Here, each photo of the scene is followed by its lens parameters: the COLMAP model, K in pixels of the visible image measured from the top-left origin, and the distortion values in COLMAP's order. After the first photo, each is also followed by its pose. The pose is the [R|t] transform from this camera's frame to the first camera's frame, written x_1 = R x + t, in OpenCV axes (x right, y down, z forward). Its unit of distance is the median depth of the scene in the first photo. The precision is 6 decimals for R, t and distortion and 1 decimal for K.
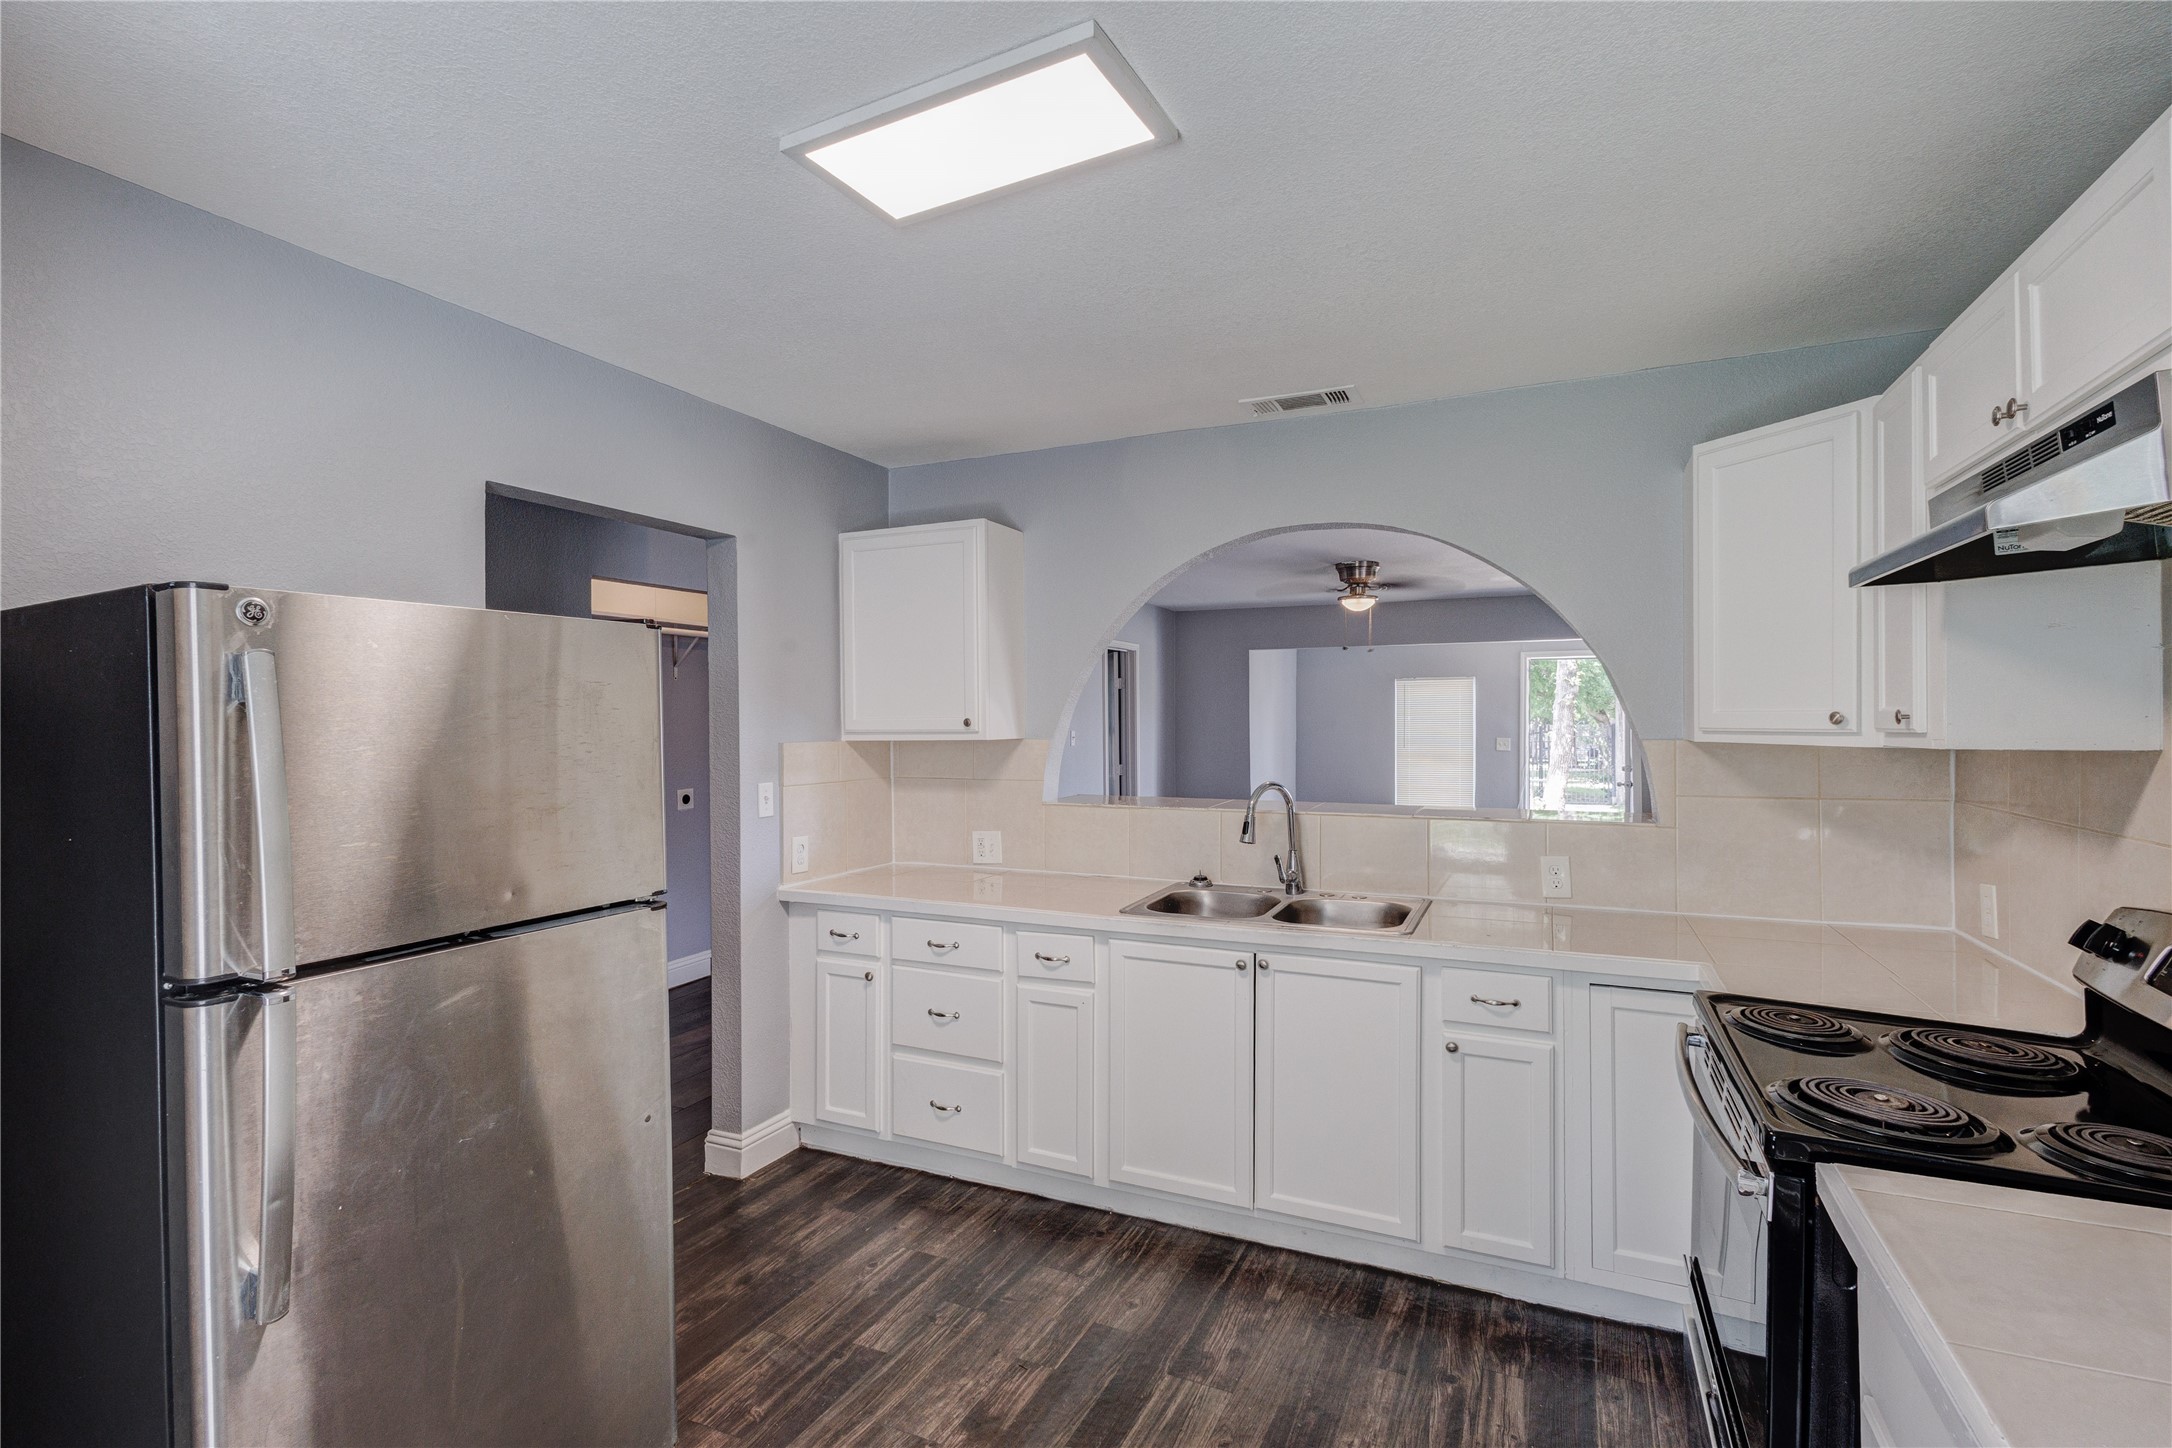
lens RADIAL K [[1012.5, 0, 1073.9], [0, 1012.5, 728.3], [0, 0, 1]] dist [-0.000414, -0.000315]
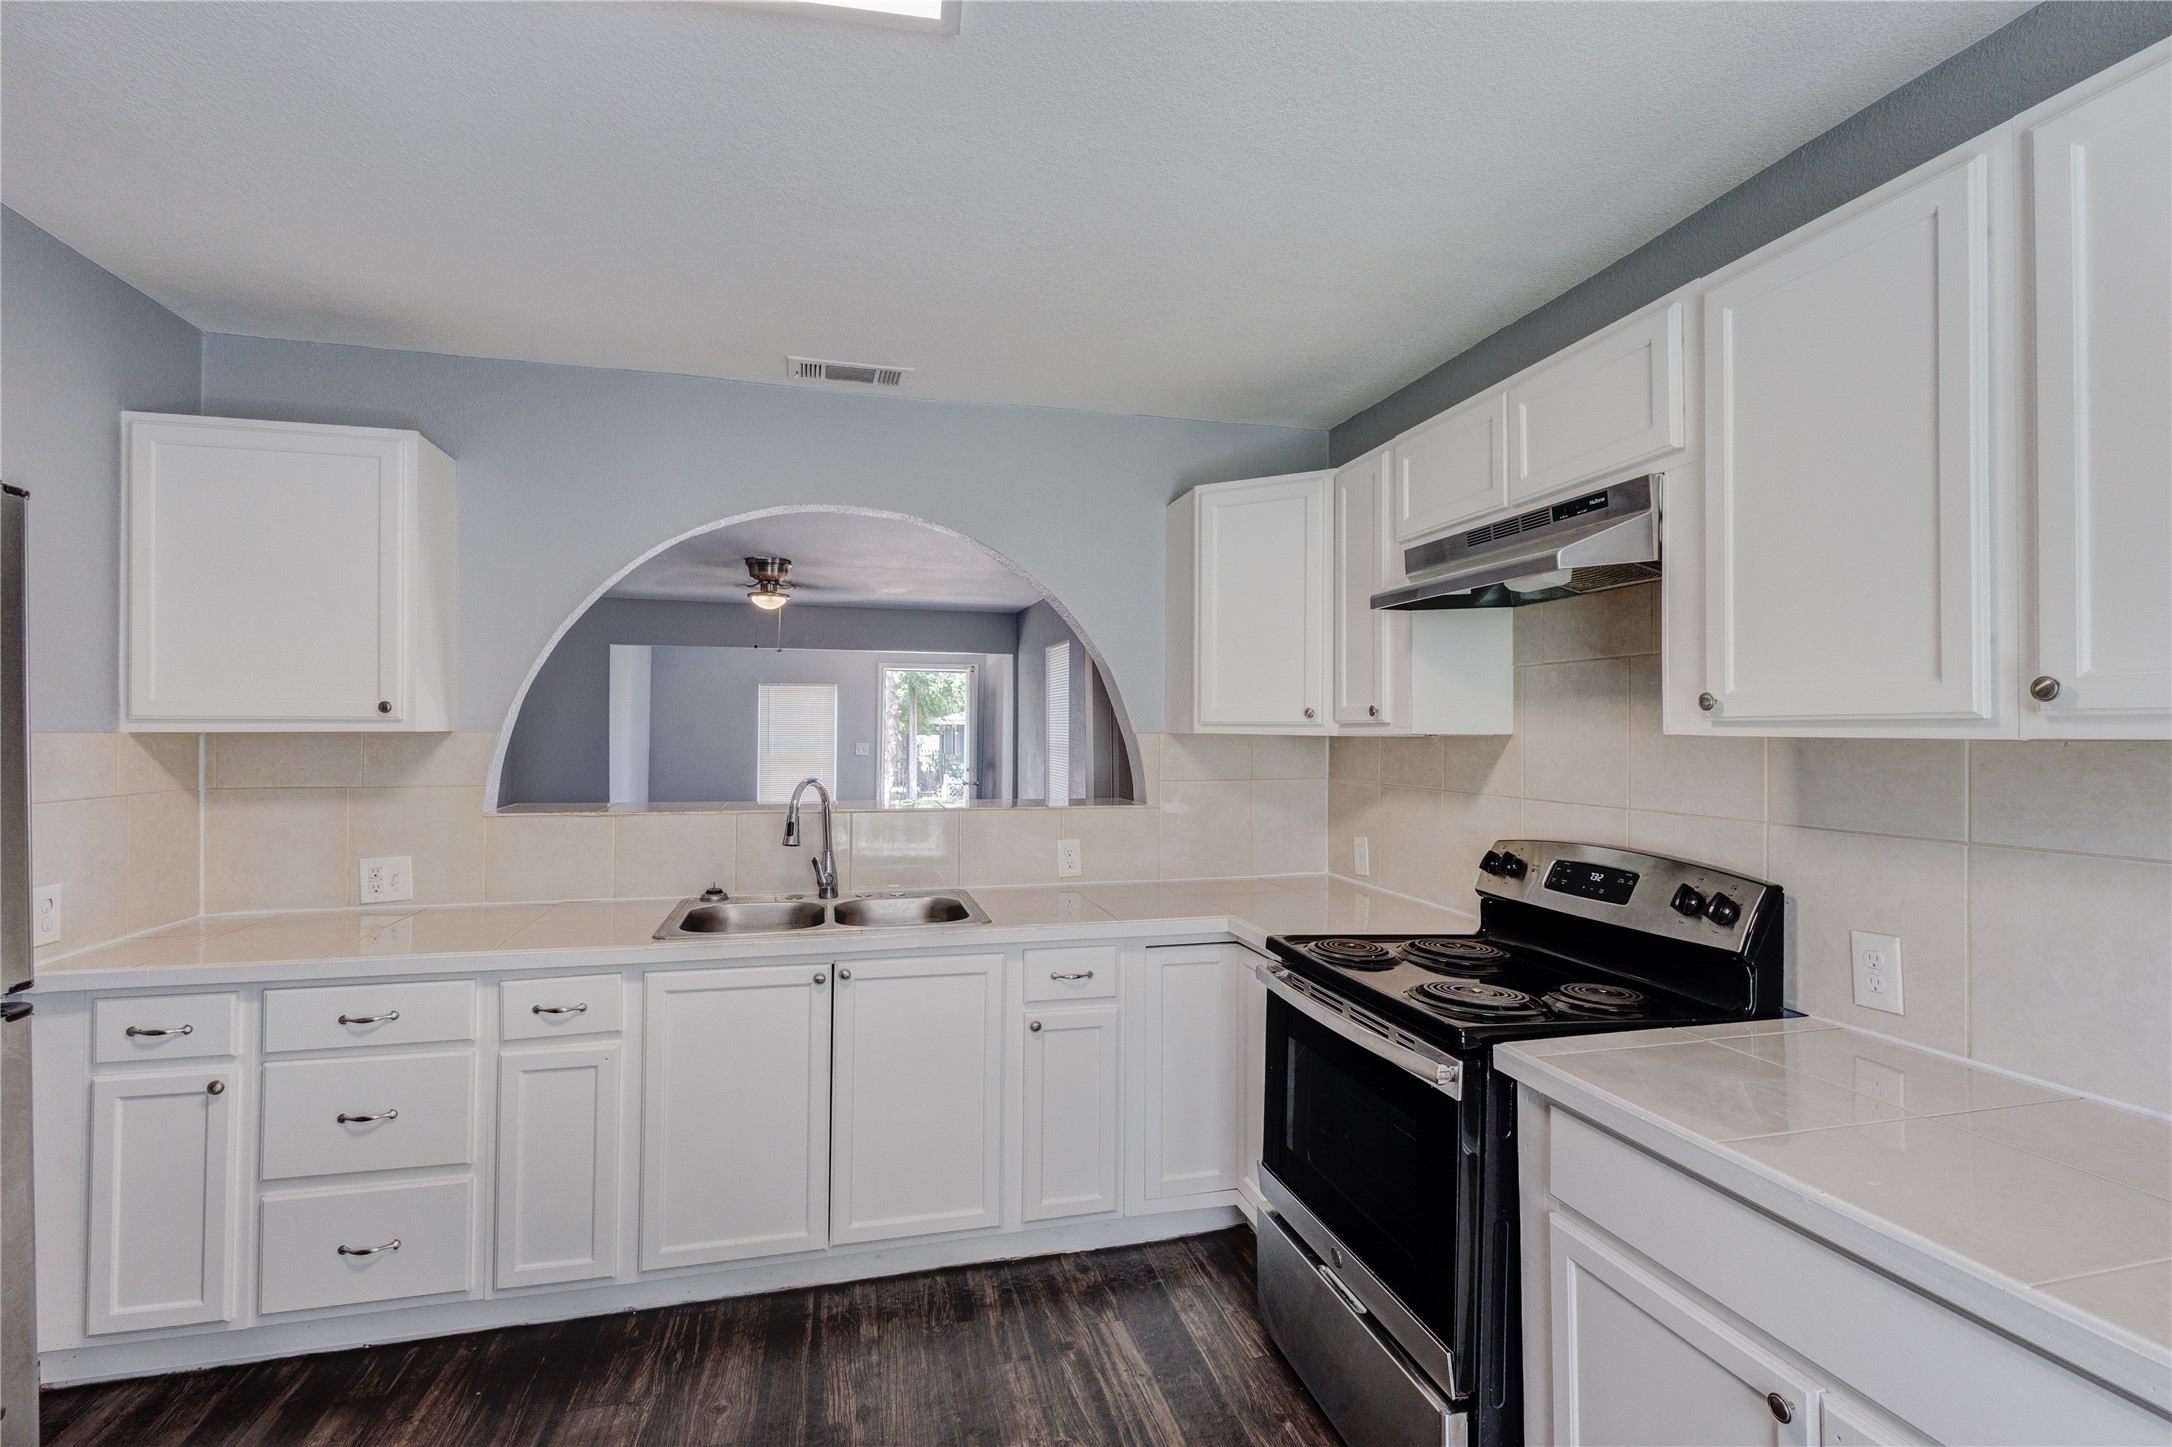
lens RADIAL K [[999.9, 0, 1086.3], [0, 999.9, 727.6], [0, 0, 1]] dist [0.001934, -0.001435]
pose [[0.767979, 0.011346, 0.640375, -0.210886], [-0.003895, 0.999907, -0.013045, 0.019717], [-0.640464, 0.007524, 0.767952, 0.154247]]
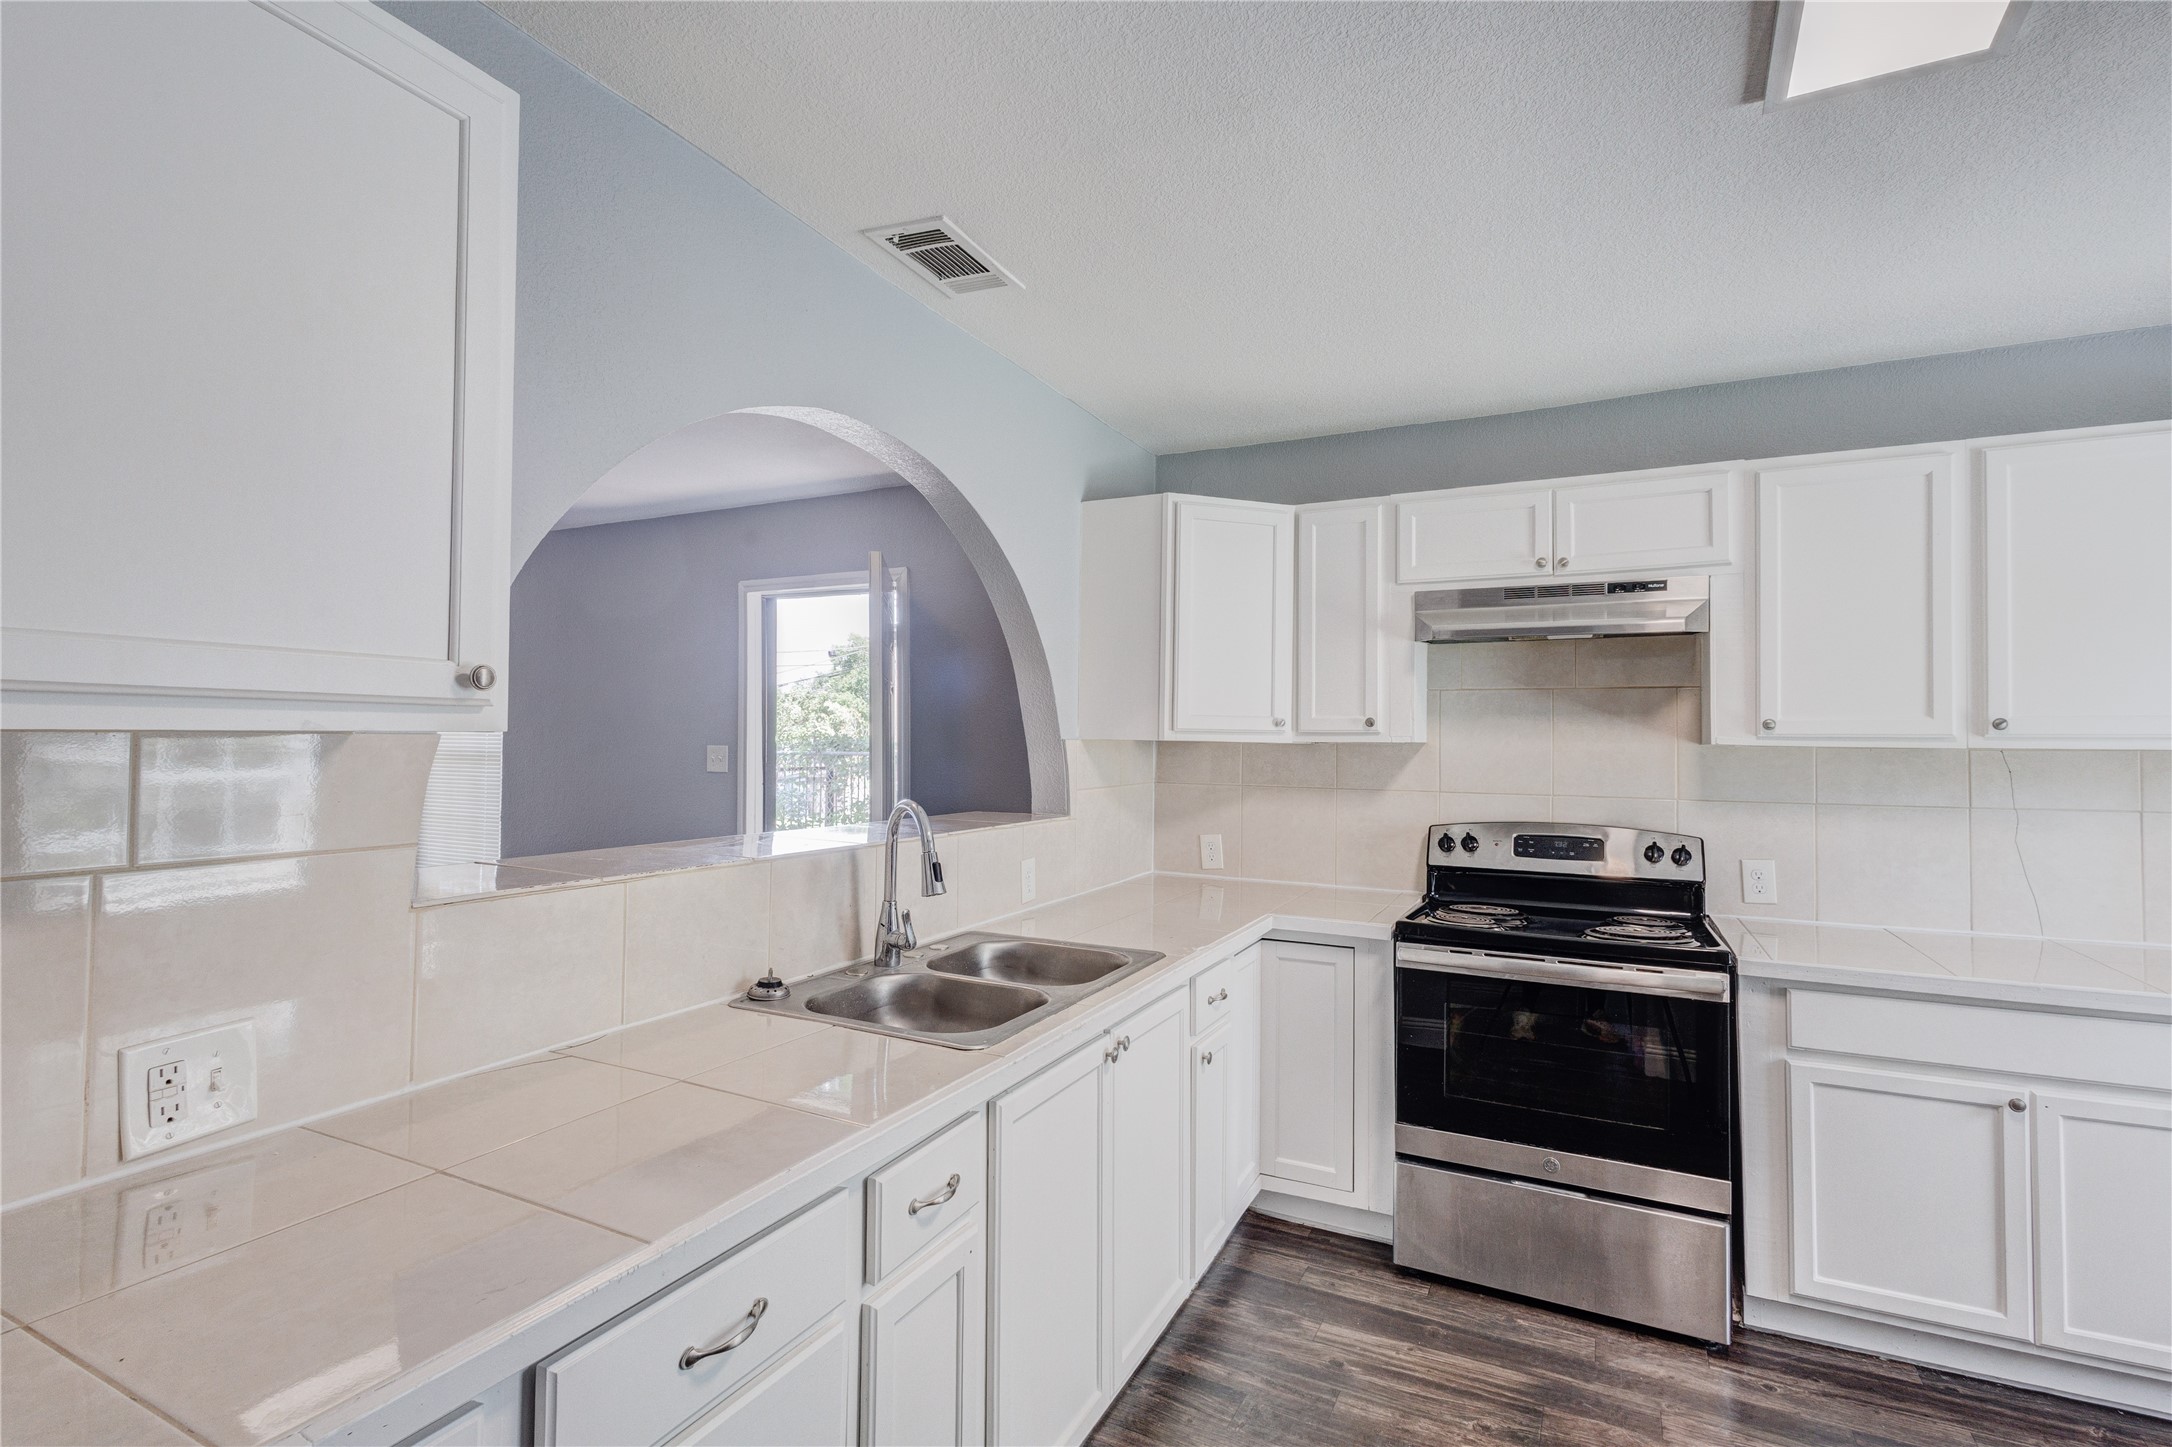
lens RADIAL K [[999.9, 0, 1086.3], [0, 999.9, 727.6], [0, 0, 1]] dist [0.001934, -0.001435]
pose [[0.019740, 0.018969, 0.999625, -0.501740], [-0.001841, 0.999819, -0.018936, 0.017738], [-0.999803, -0.001467, 0.019772, 0.951769]]
